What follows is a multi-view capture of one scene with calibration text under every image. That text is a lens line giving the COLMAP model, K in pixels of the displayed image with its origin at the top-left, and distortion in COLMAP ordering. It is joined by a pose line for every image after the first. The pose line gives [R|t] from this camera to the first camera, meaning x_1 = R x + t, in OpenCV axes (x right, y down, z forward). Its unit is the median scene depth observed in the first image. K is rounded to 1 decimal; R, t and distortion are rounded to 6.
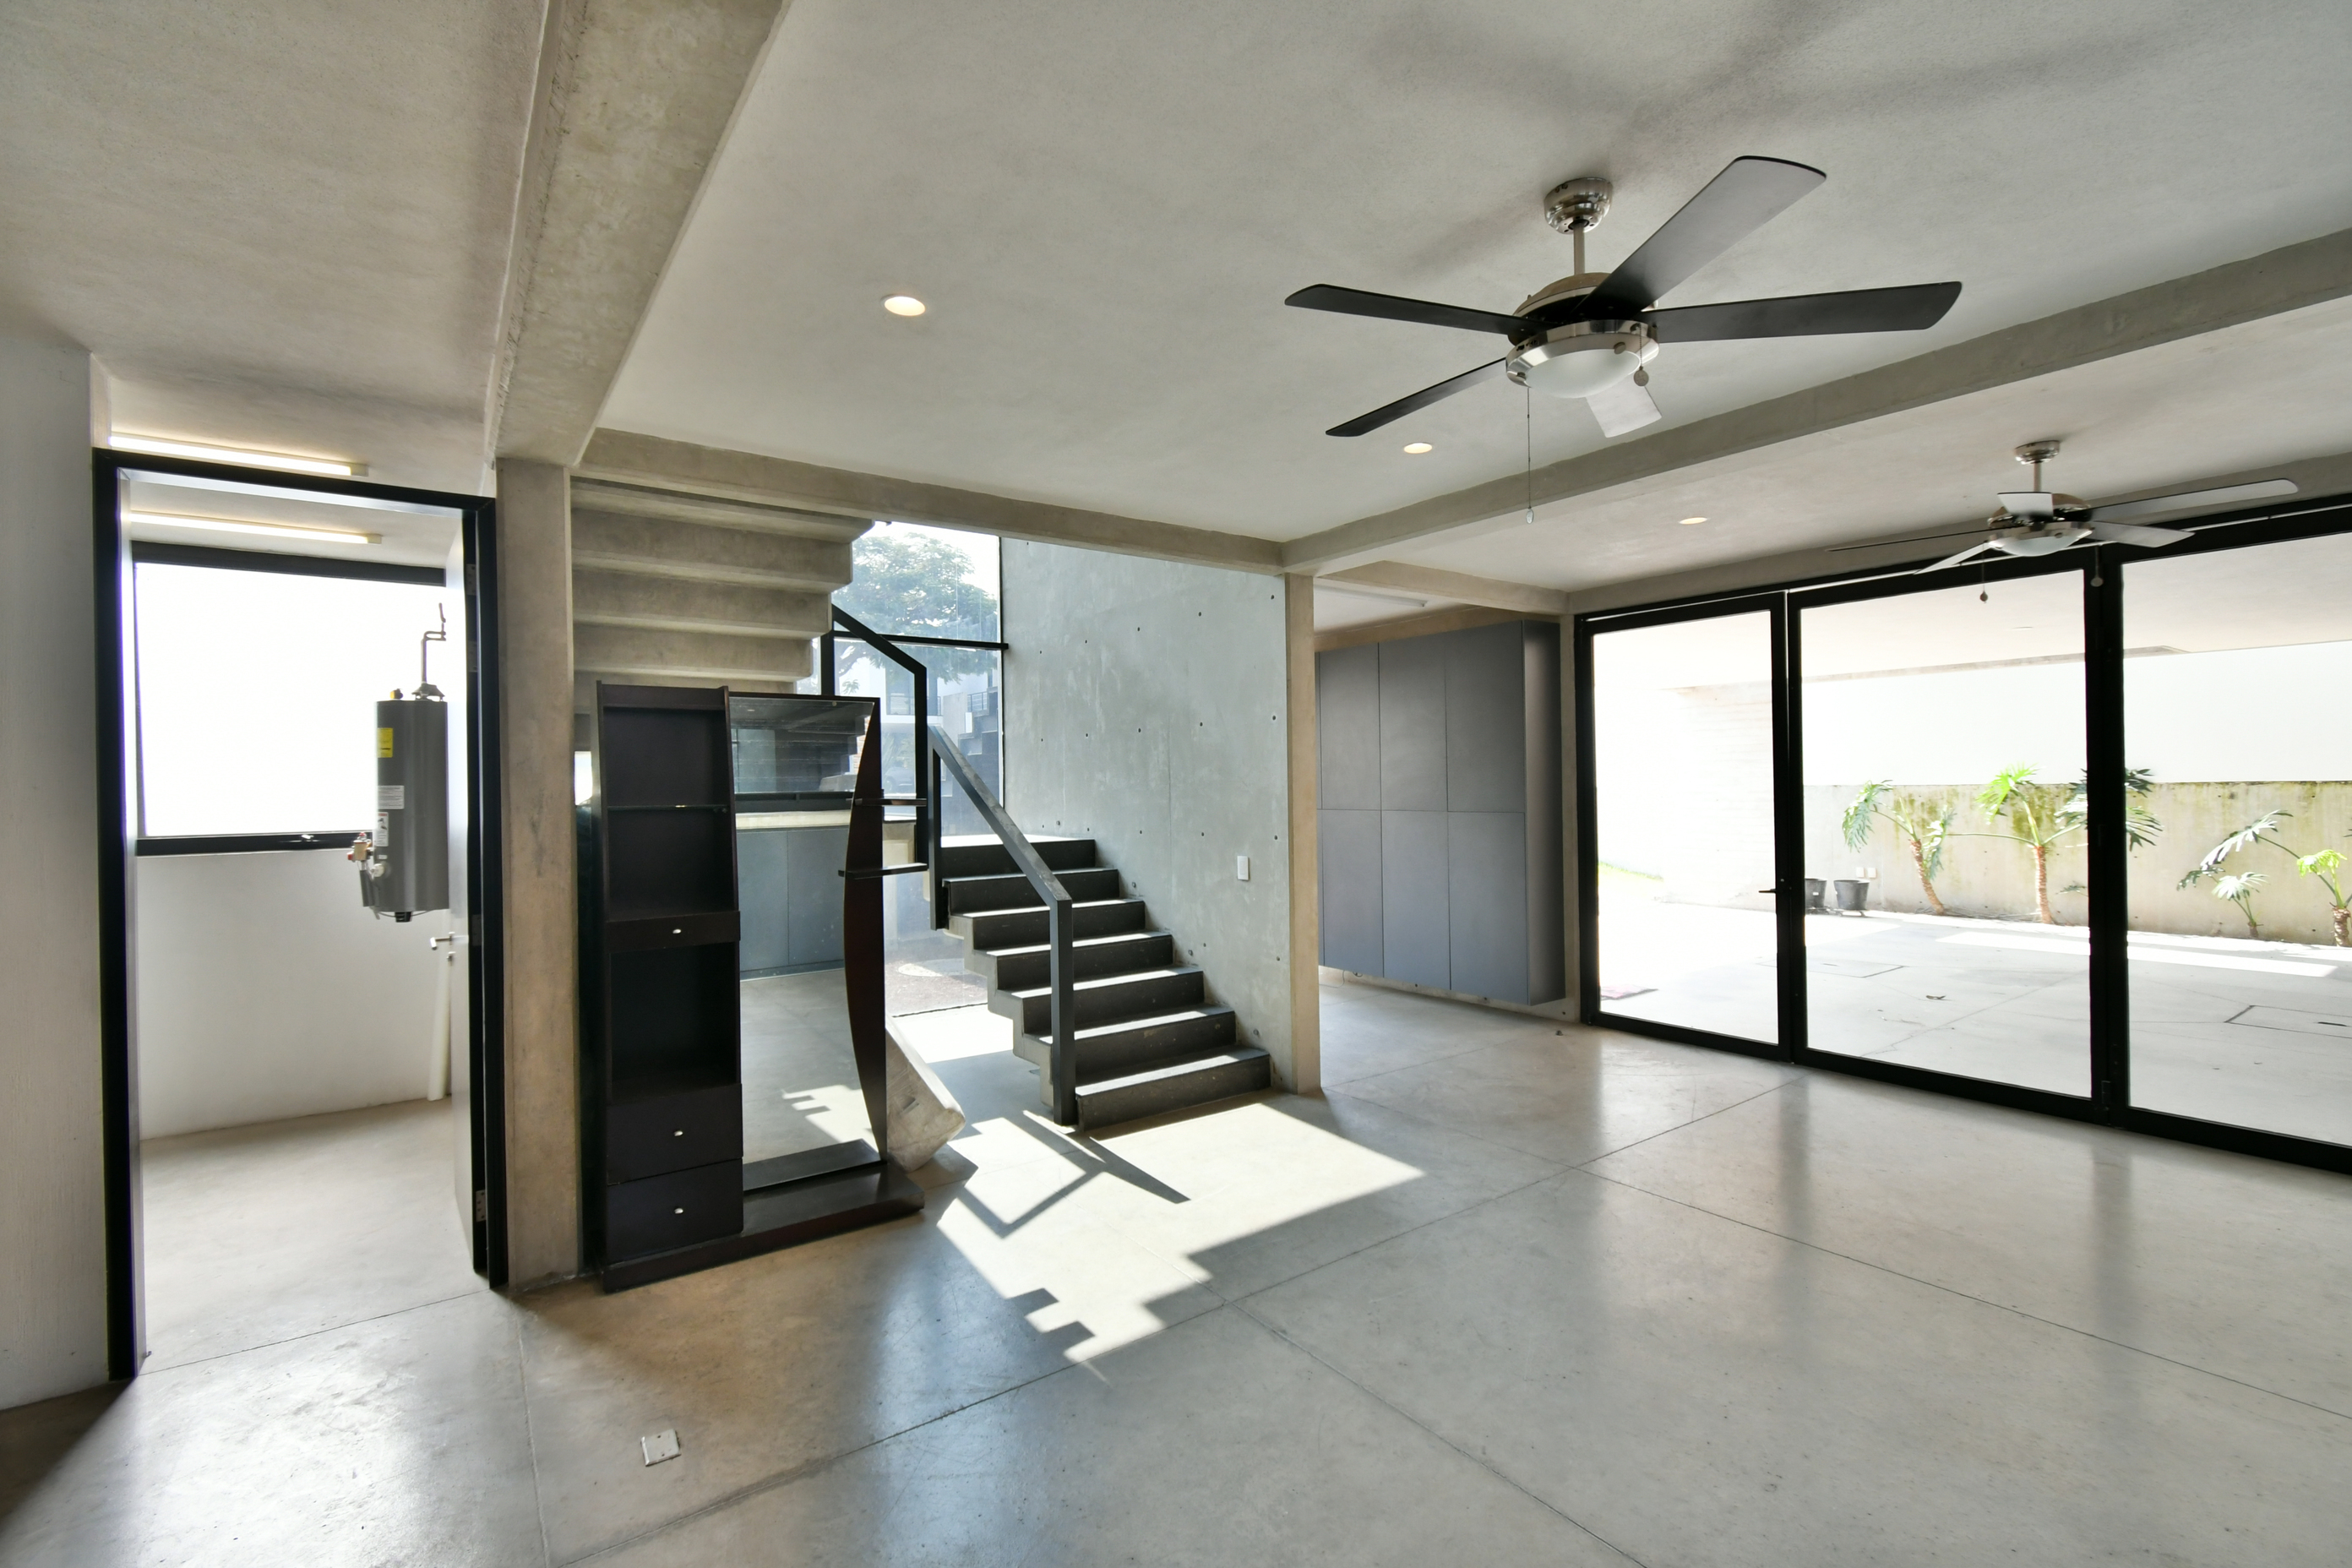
lens RADIAL K [[1027.5, 0, 1169.9], [0, 1027.5, 780.6], [0, 0, 1]] dist [0.003512, 0.000393]
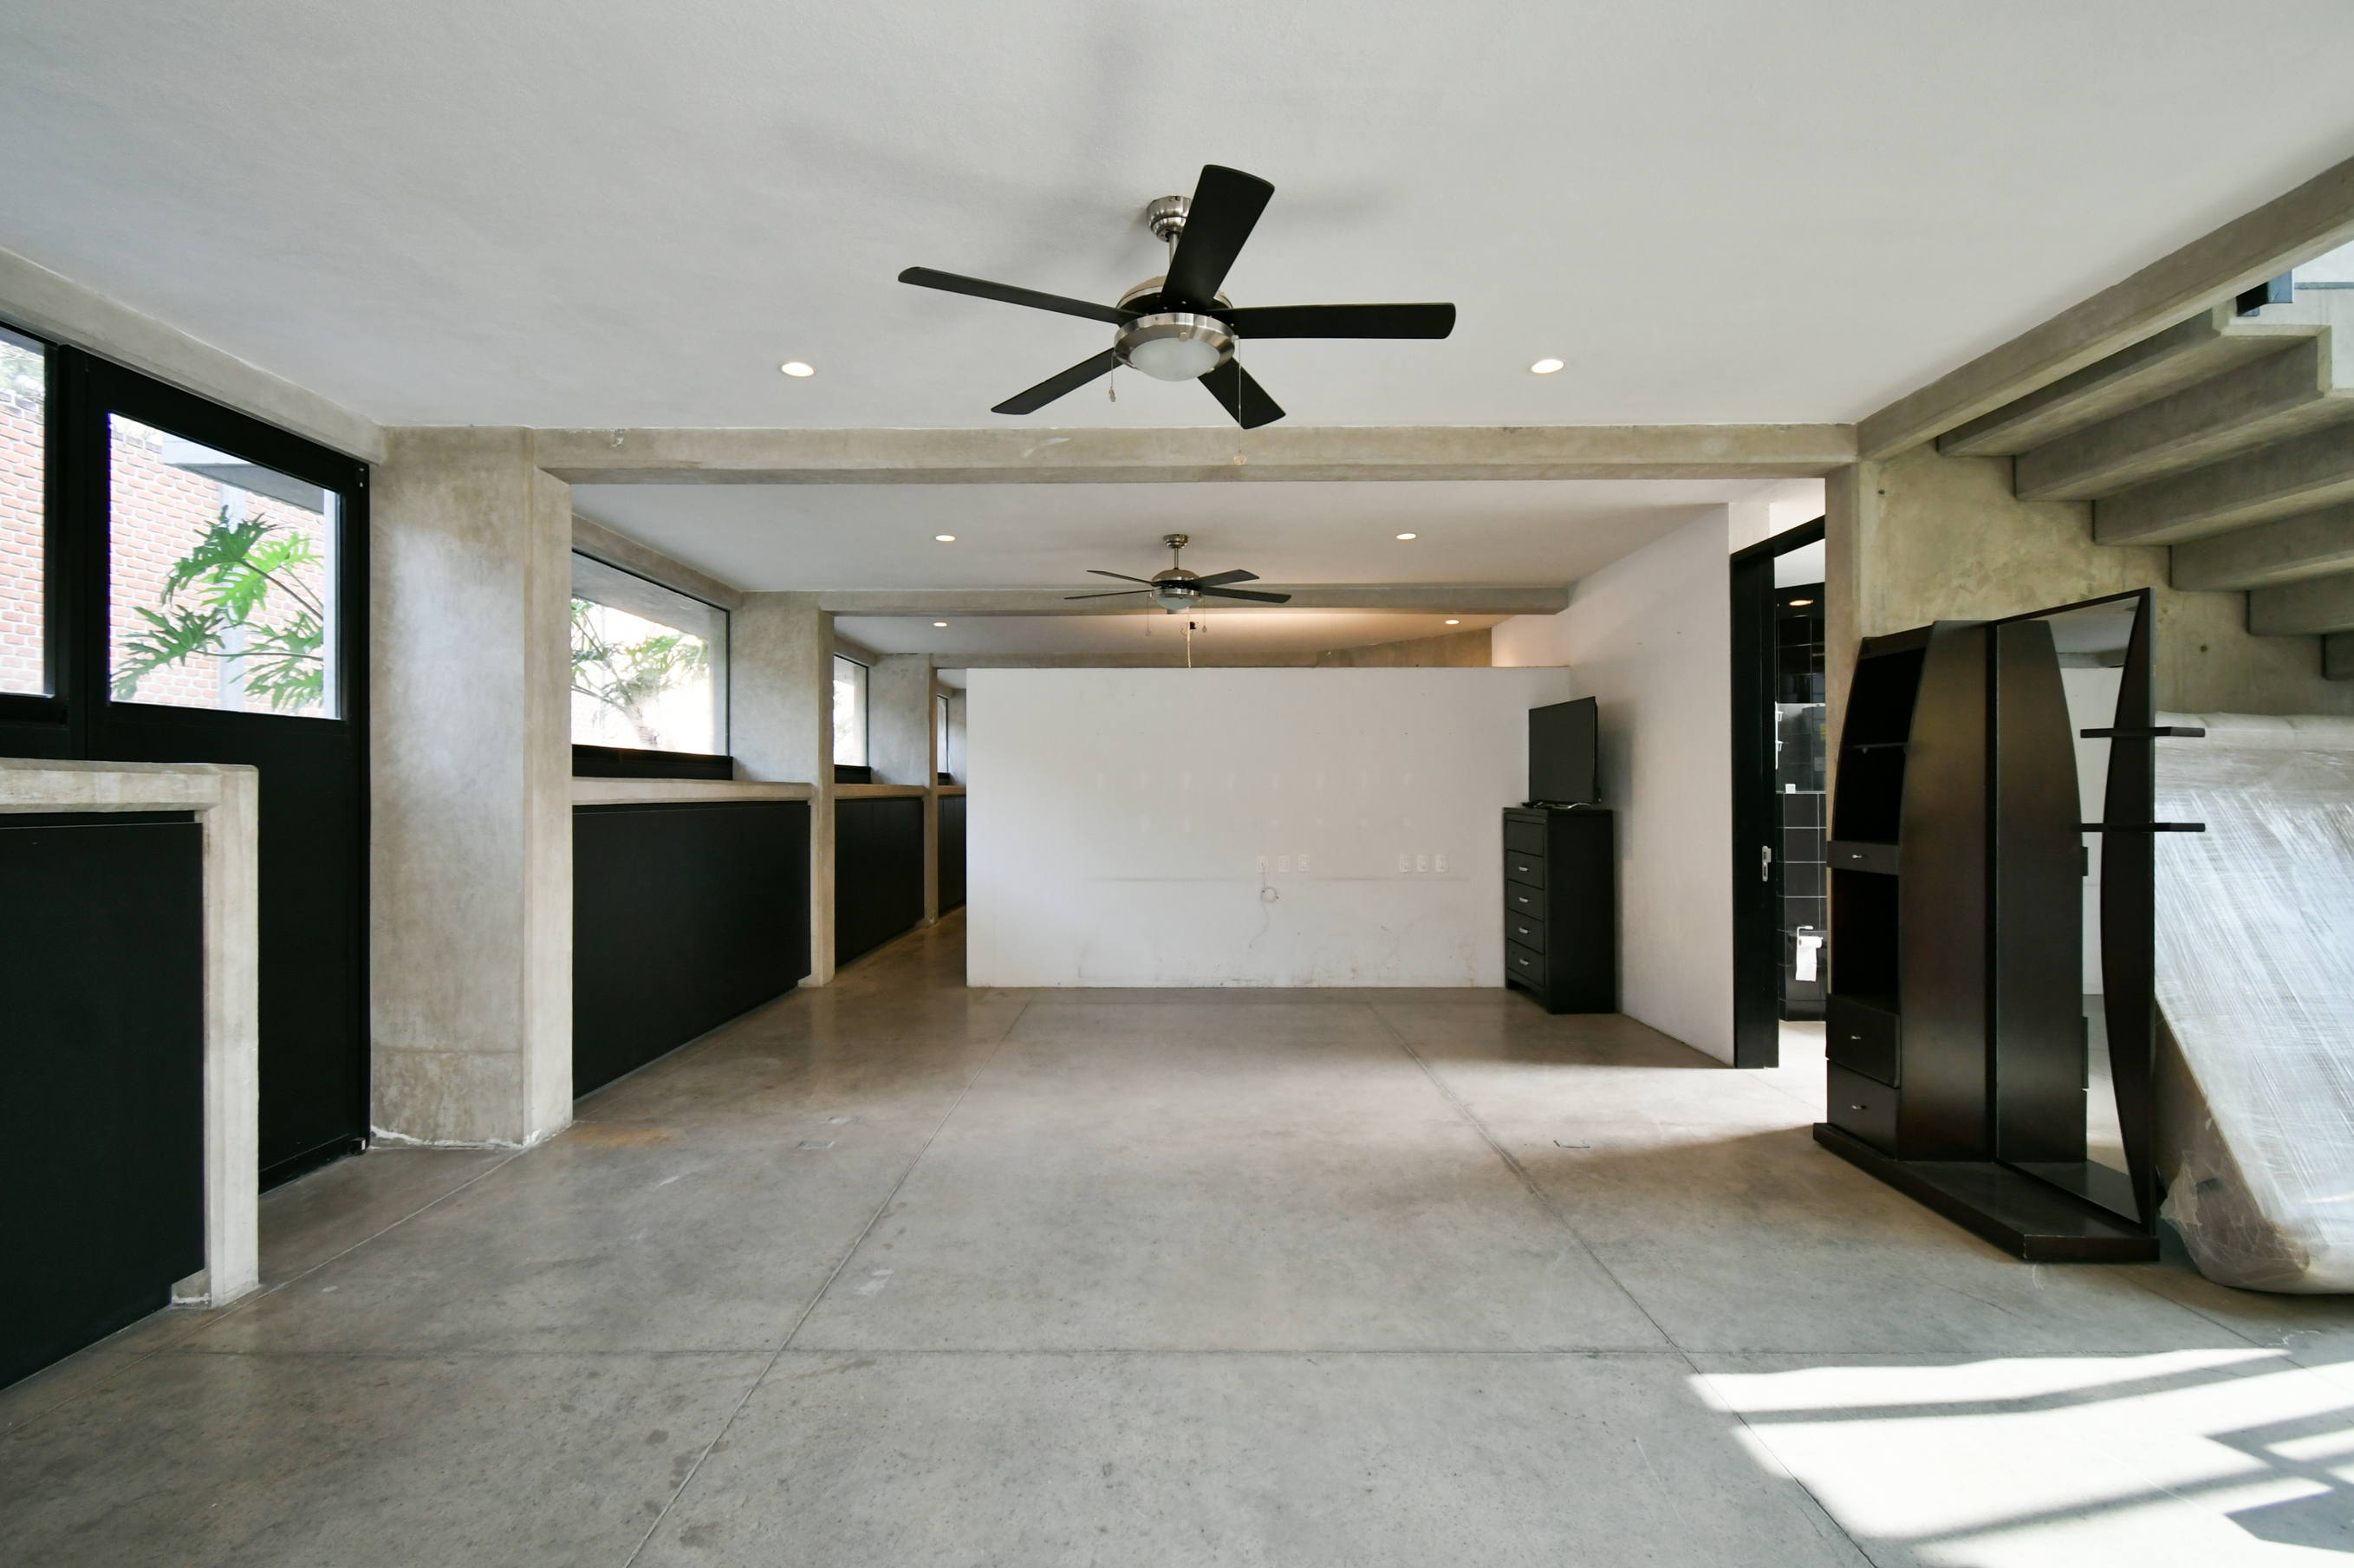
lens RADIAL K [[1056.5, 0, 1177.0], [0, 1056.5, 784.0], [0, 0, 1]] dist [0.014182, -0.006061]
pose [[-0.582378, 0.016843, -0.812744, 0.654500], [0.023610, 0.999714, 0.003800, 0.037294], [0.812575, -0.016976, -0.582609, 0.806250]]
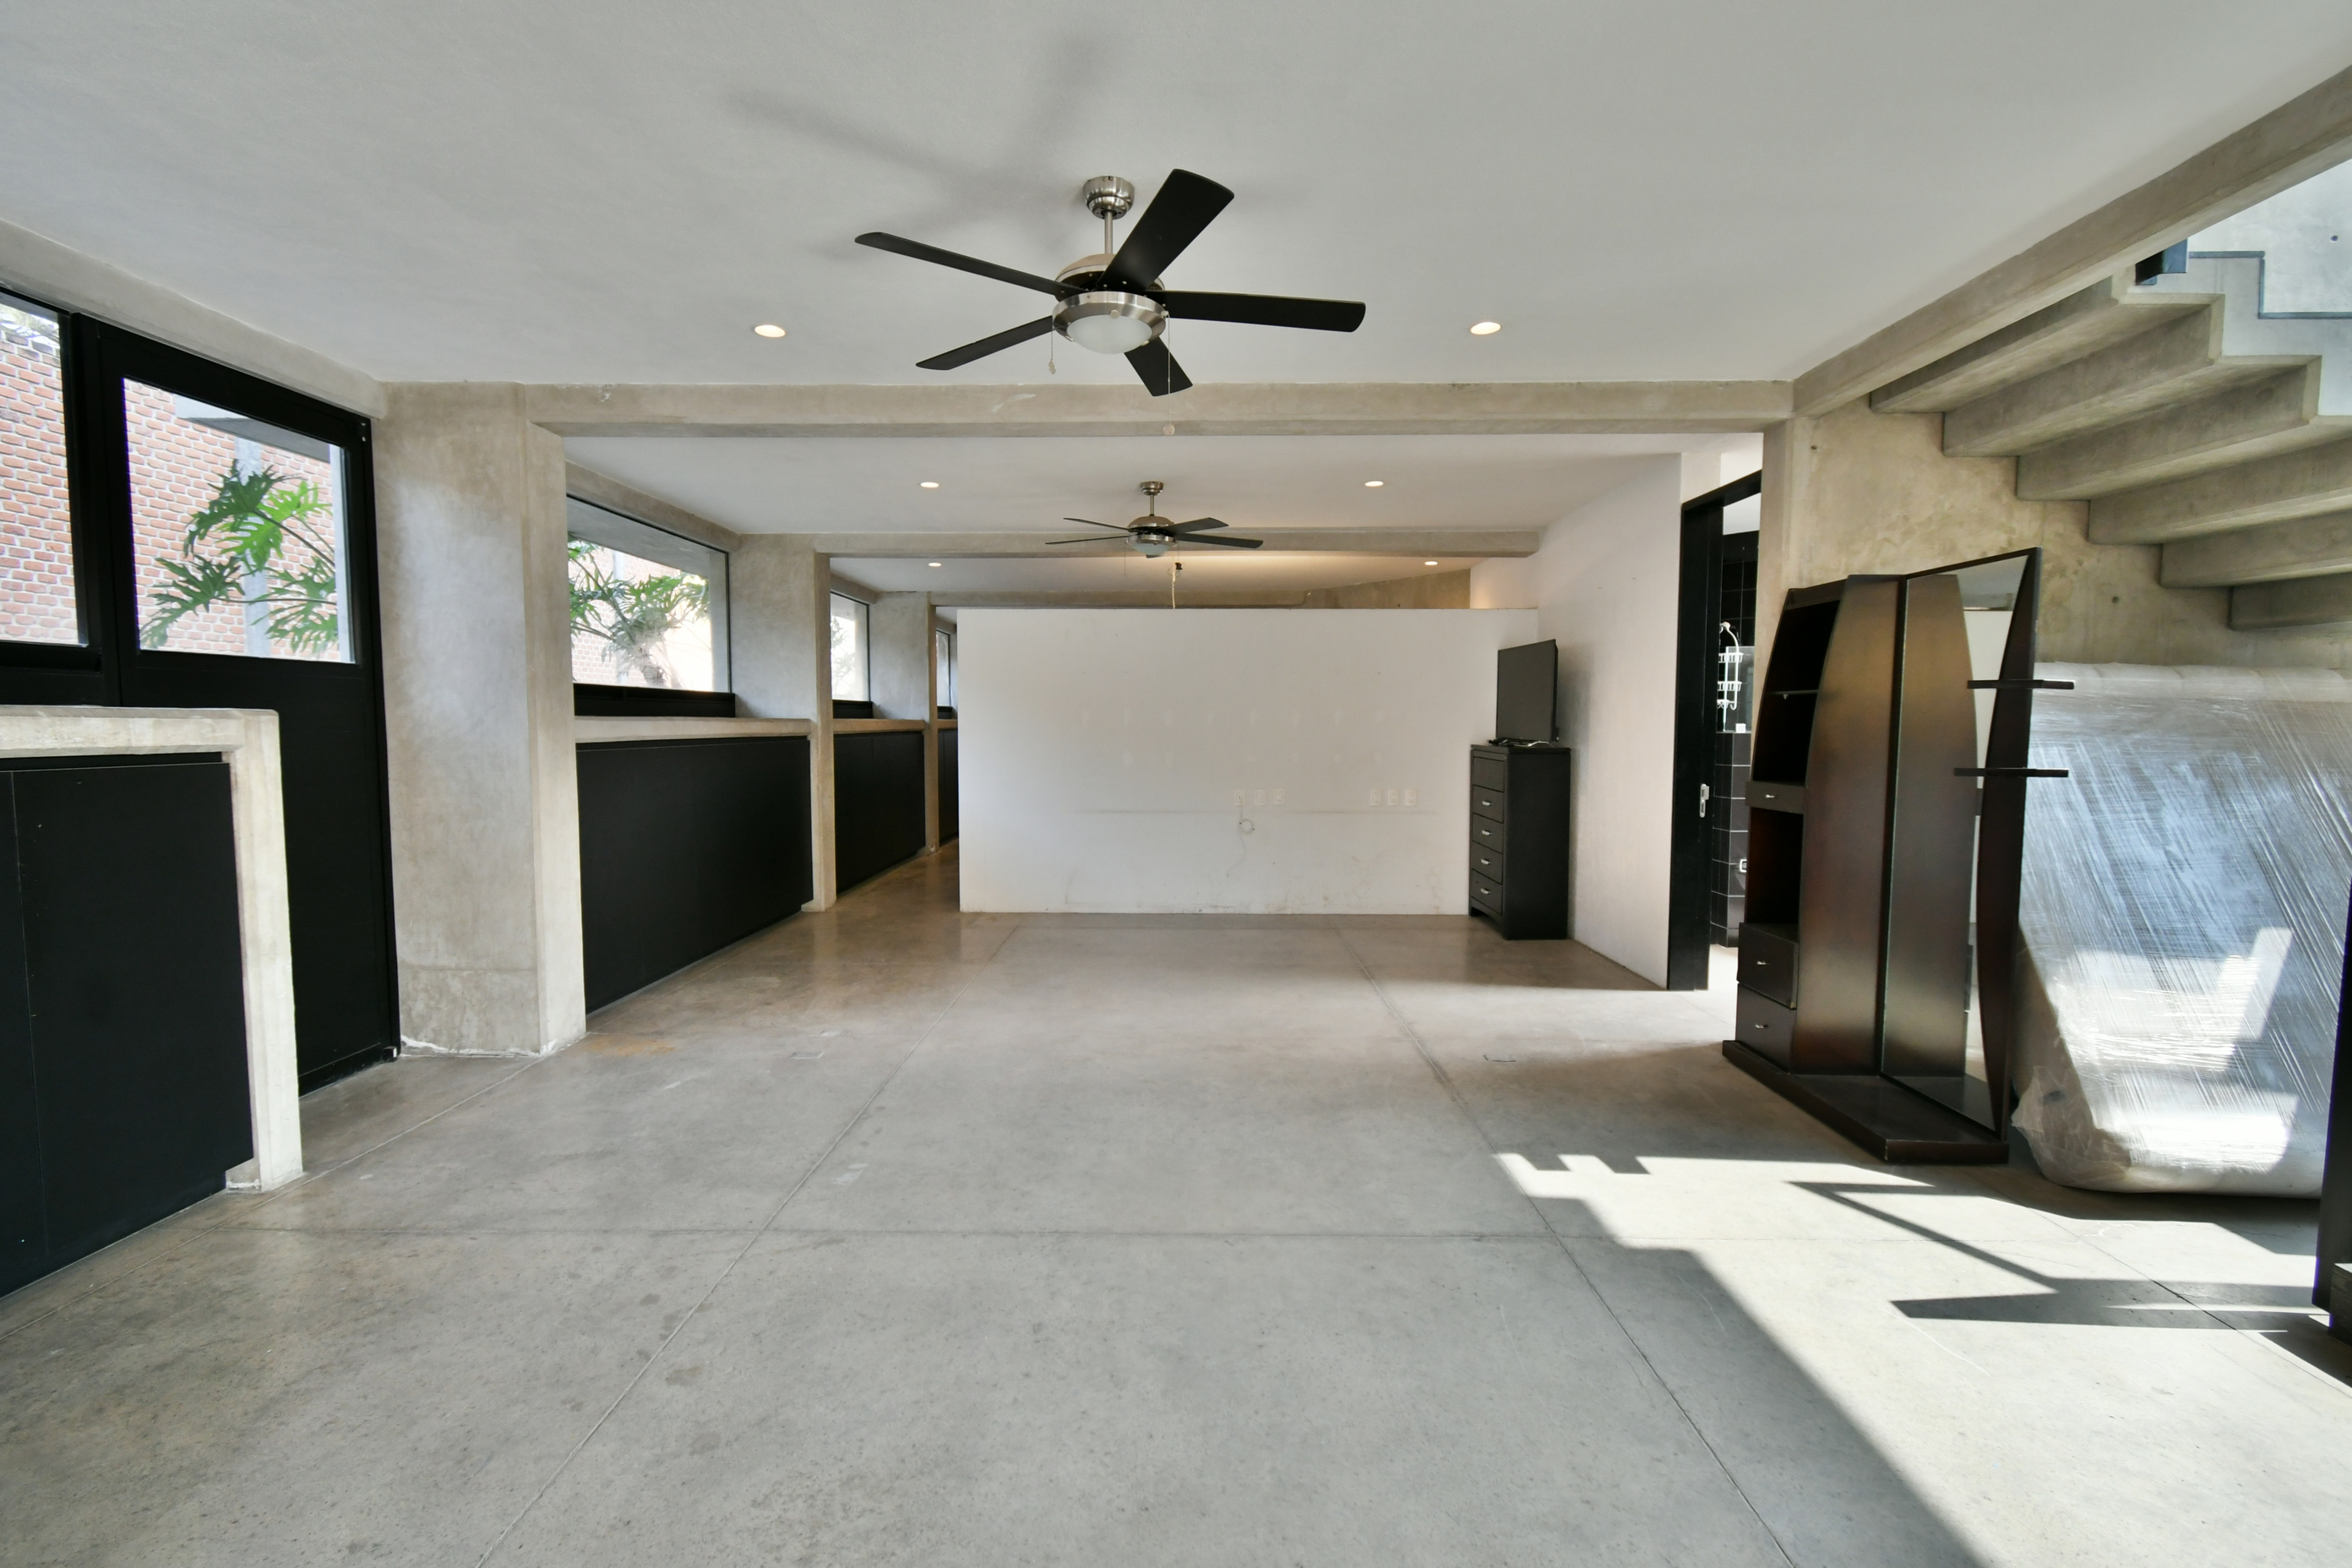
lens RADIAL K [[1033.1, 0, 1178.2], [0, 1033.1, 783.0], [0, 0, 1]] dist [0.017053, -0.007609]
pose [[-0.588805, 0.067992, -0.805410, 0.662232], [0.020278, 0.997385, 0.069374, 0.027785], [0.808021, 0.024515, -0.588644, 0.866904]]
